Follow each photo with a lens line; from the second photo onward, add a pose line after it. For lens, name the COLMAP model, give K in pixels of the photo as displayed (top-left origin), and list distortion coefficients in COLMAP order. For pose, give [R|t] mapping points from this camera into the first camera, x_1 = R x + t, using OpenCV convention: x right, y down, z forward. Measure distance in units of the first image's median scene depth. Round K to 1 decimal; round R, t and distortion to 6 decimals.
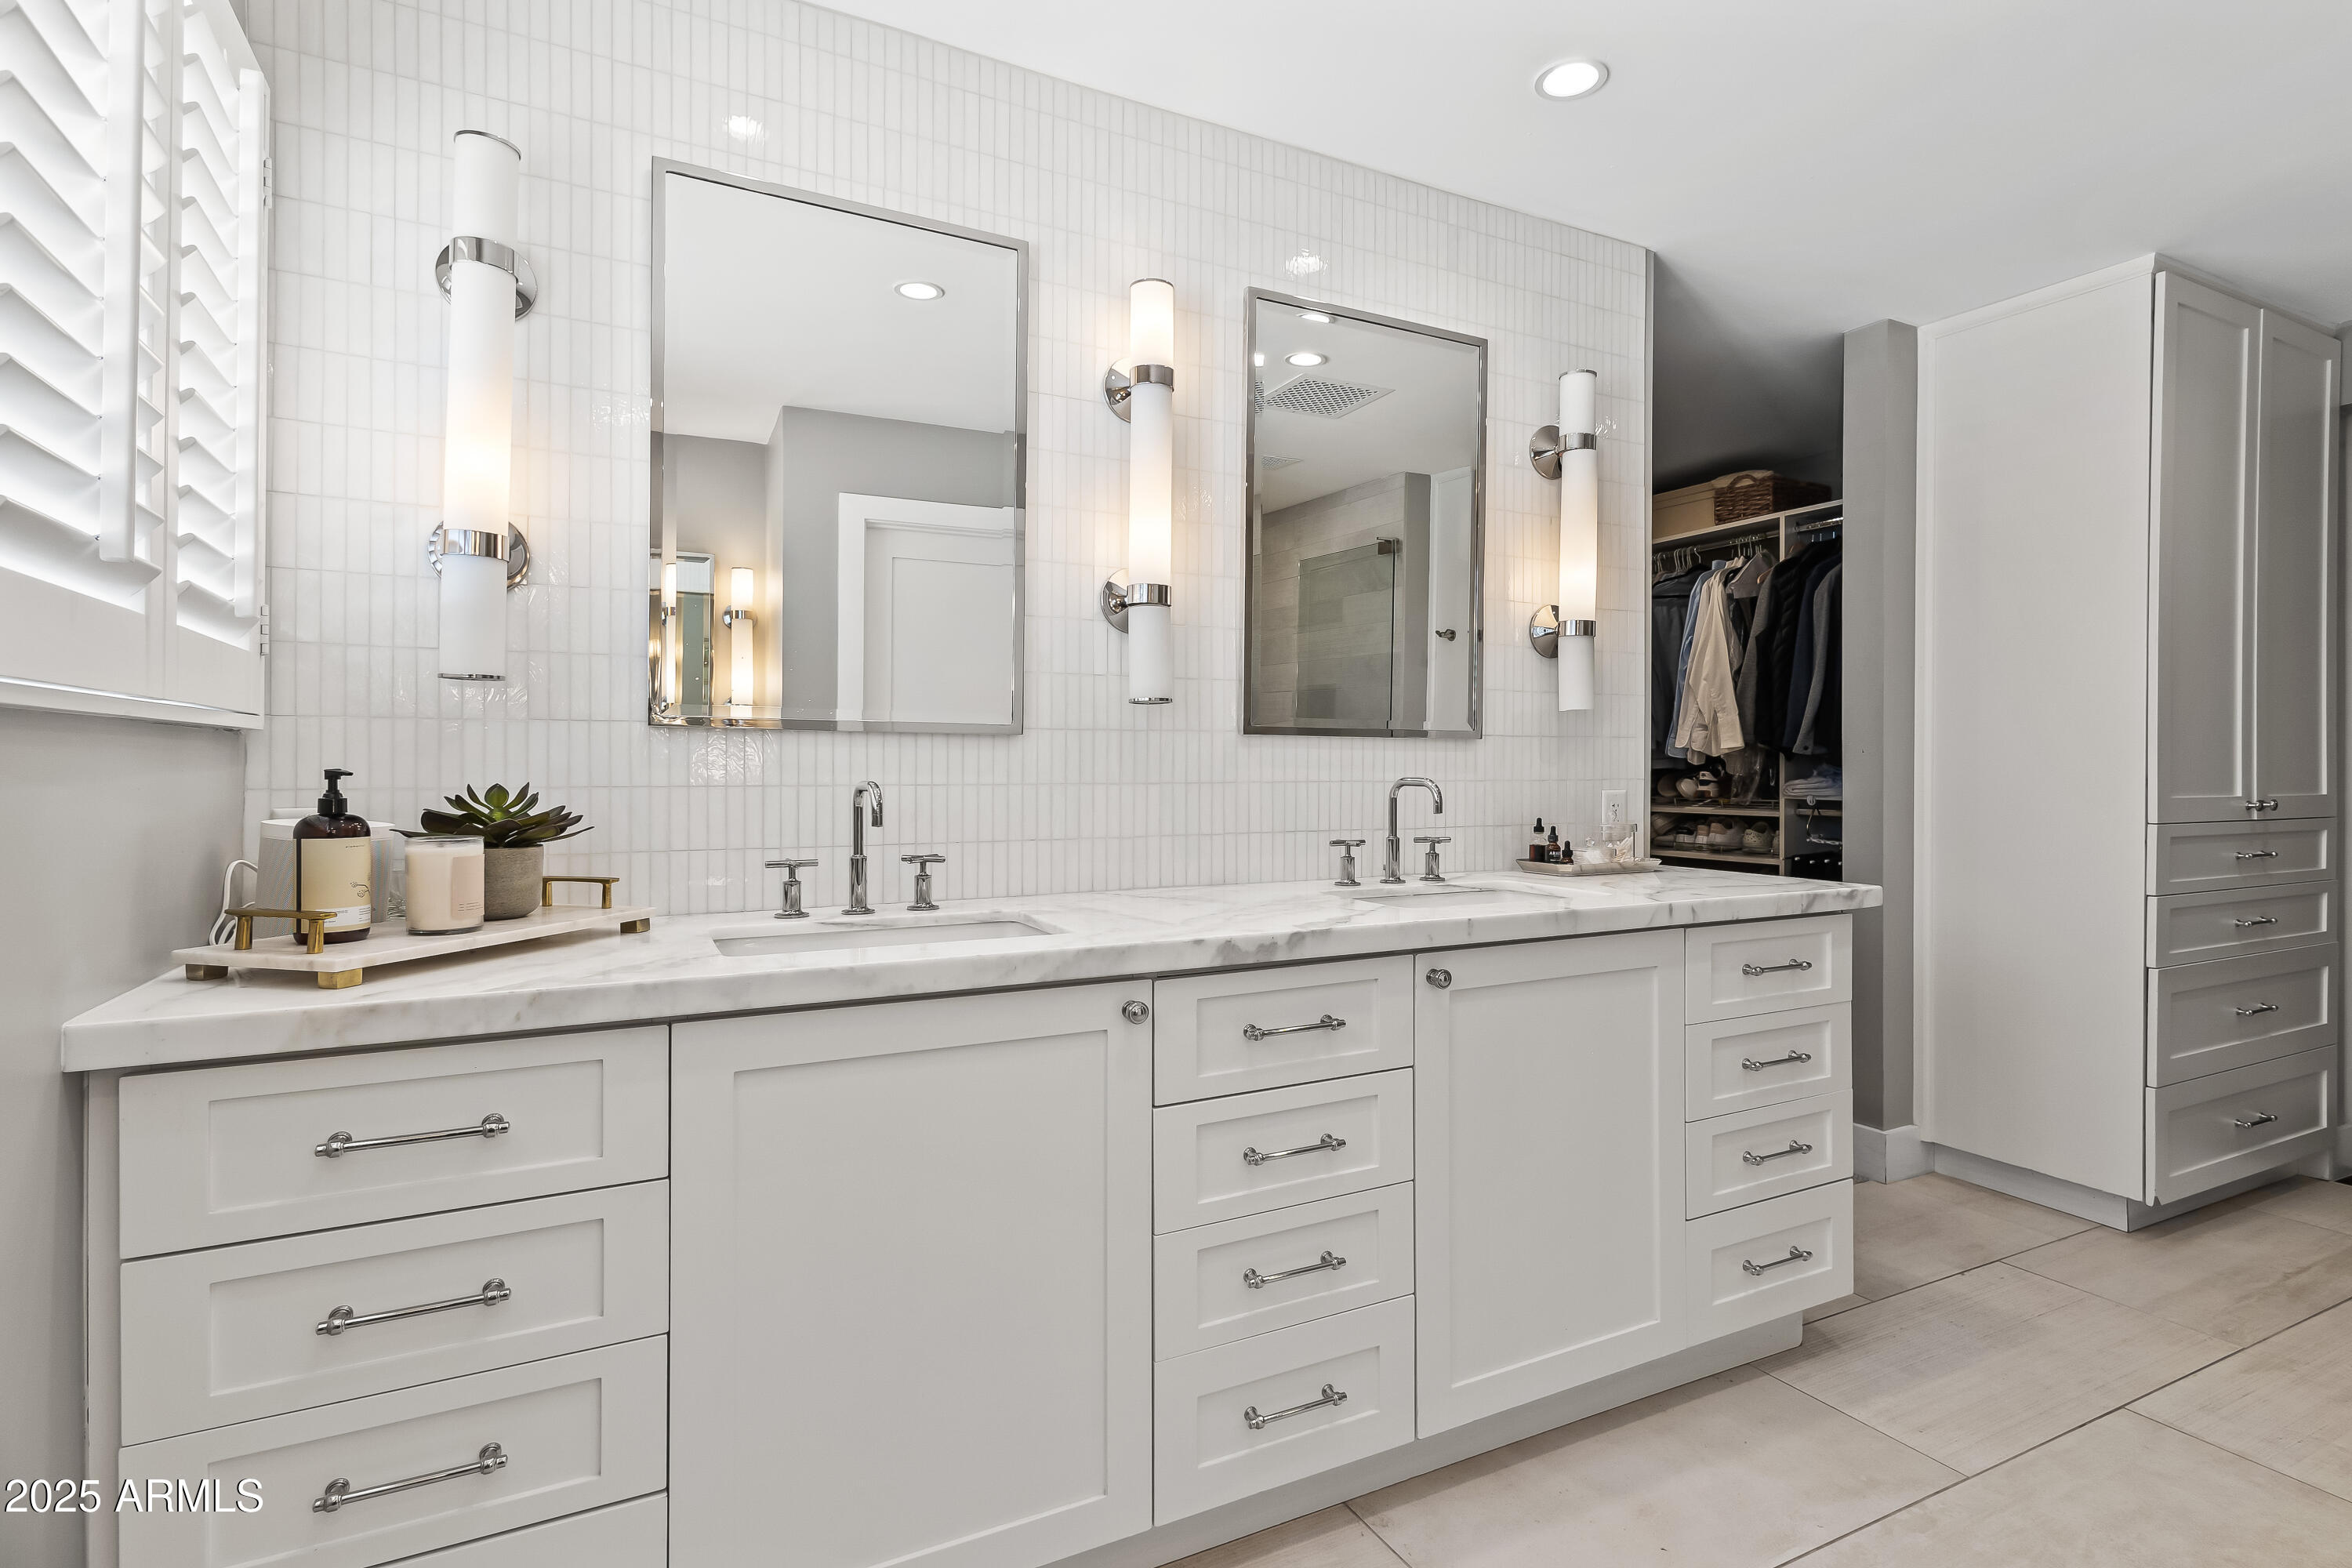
lens RADIAL K [[1129.4, 0, 1176.0], [0, 1129.4, 784.0], [0, 0, 1]] dist [0.015732, 0.000010]
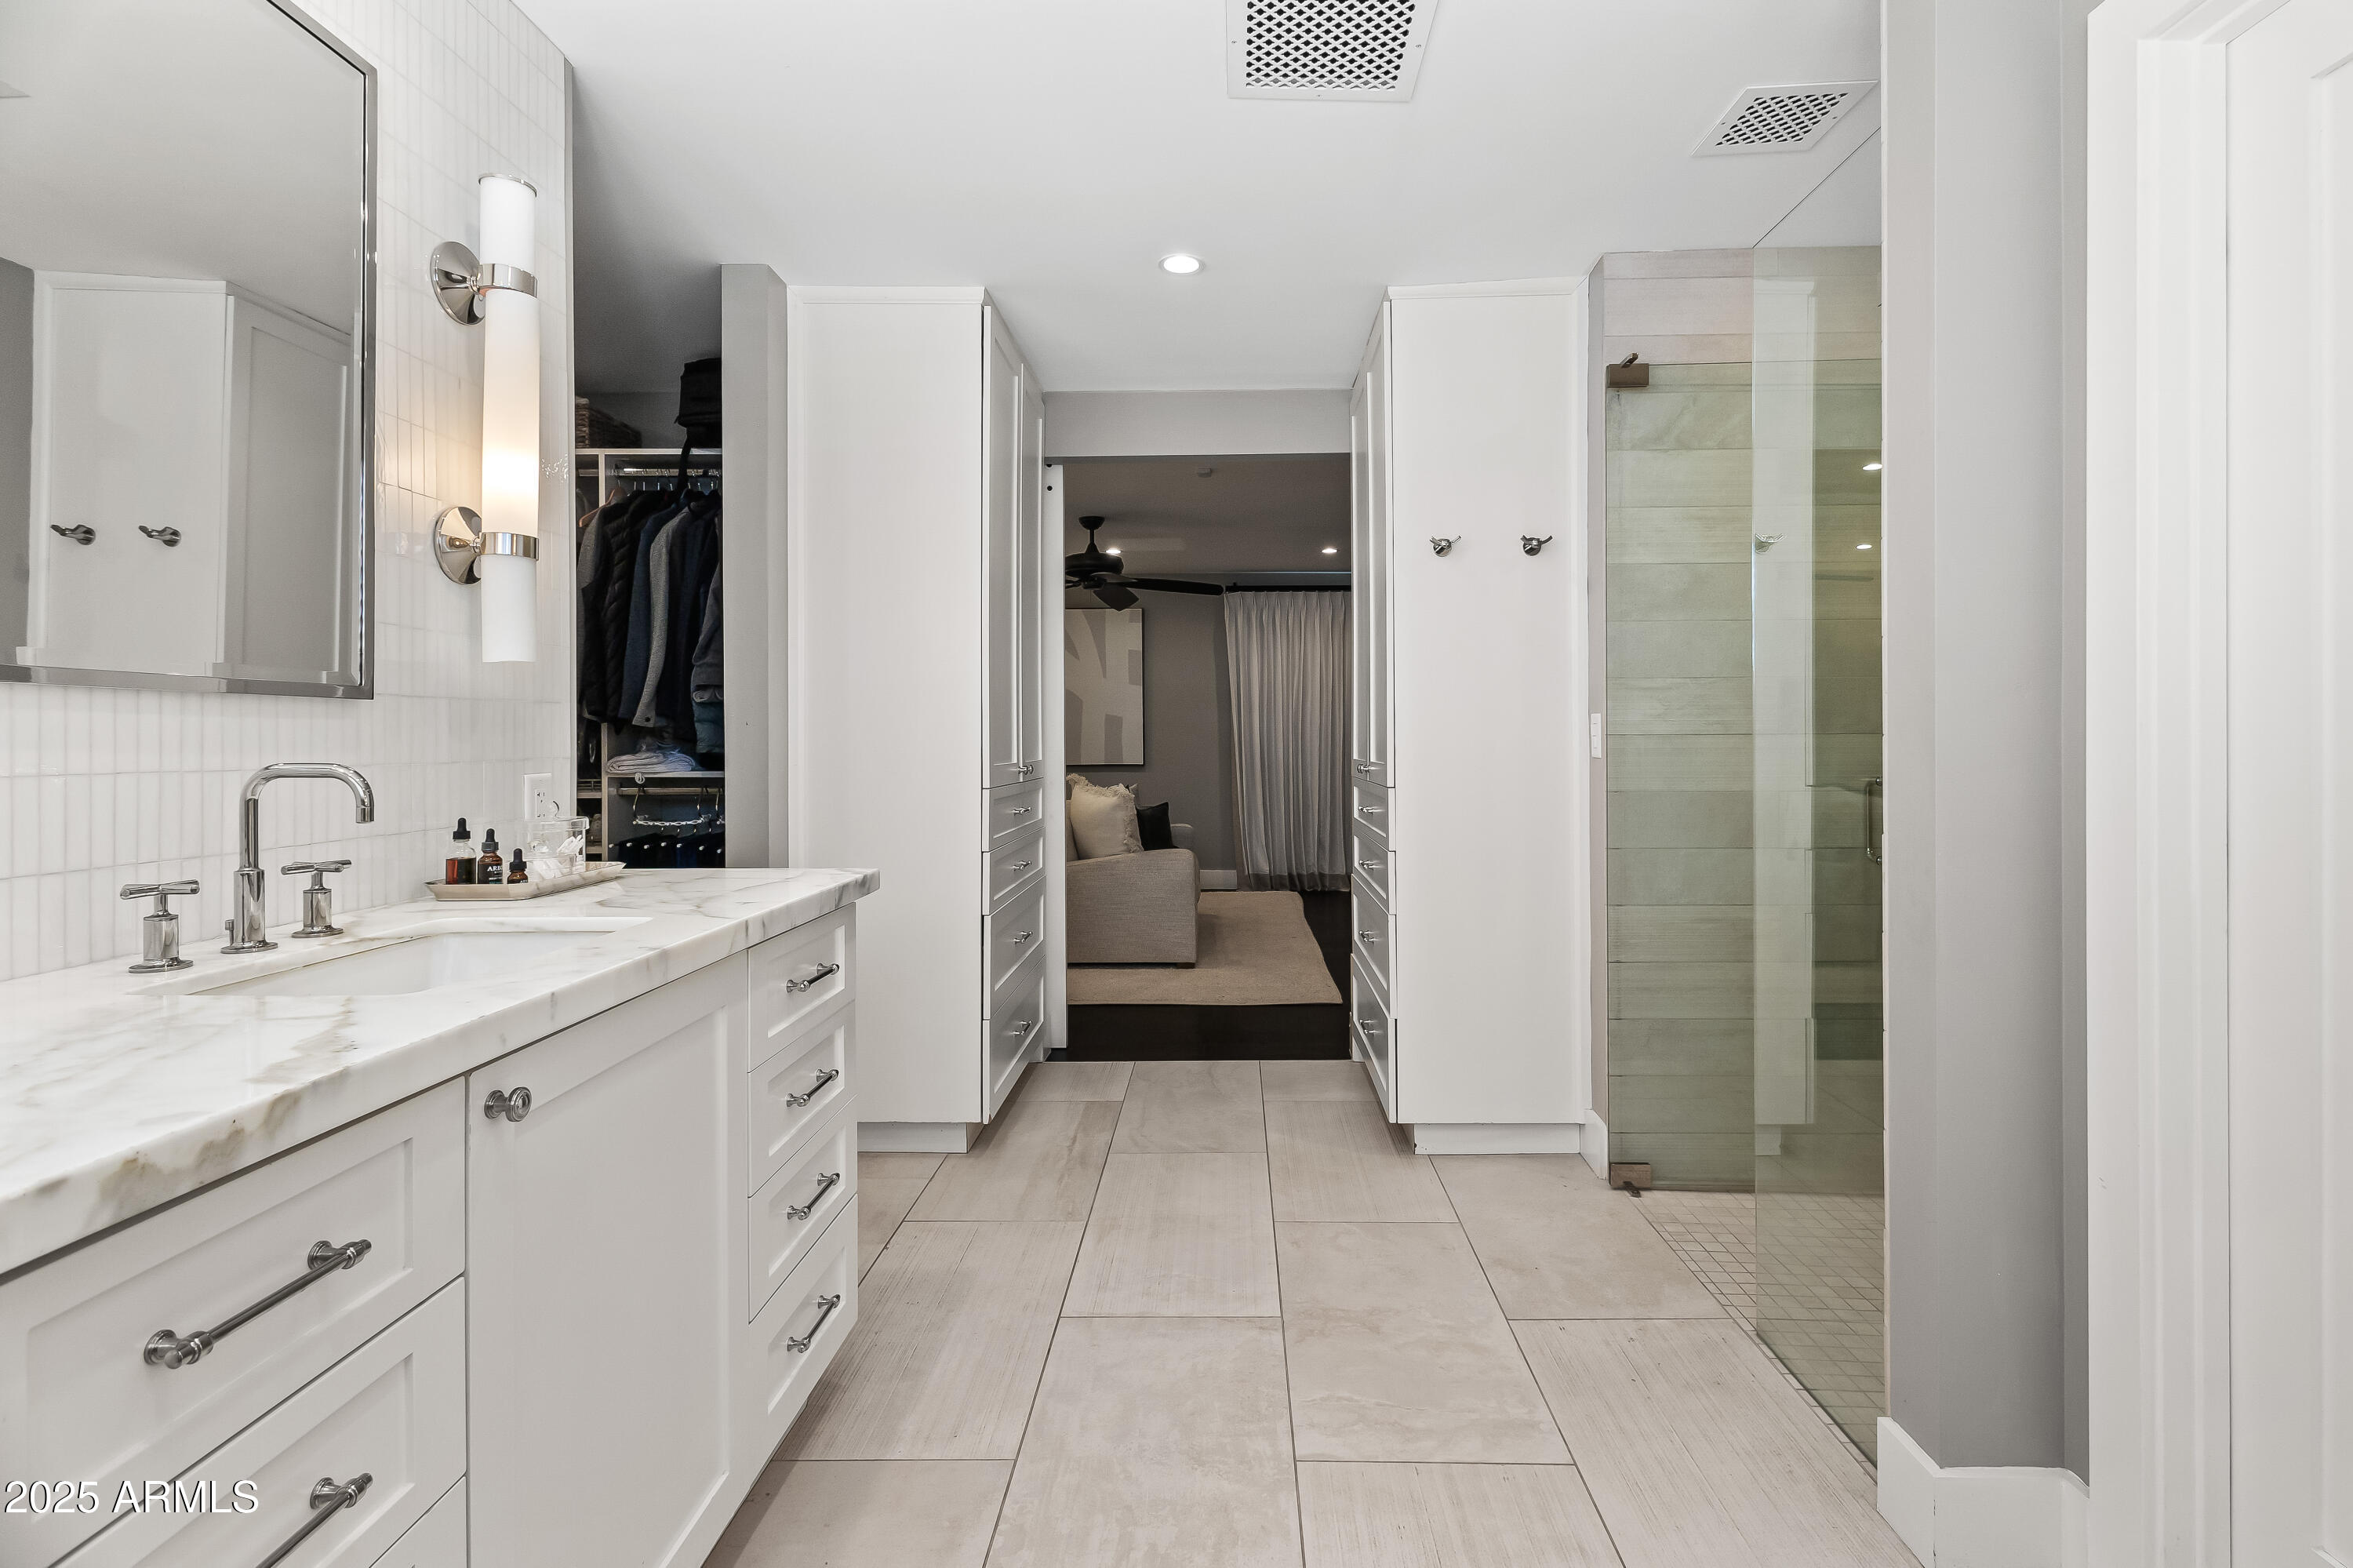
lens RADIAL K [[1188.4, 0, 1181.3], [0, 1188.4, 749.9], [0, 0, 1]] dist [0.006445, 0.000206]
pose [[0.475935, -0.012934, 0.879385, -0.100469], [0.019686, 0.999798, 0.004051, -0.005255], [-0.879260, 0.015383, 0.476094, 0.281960]]
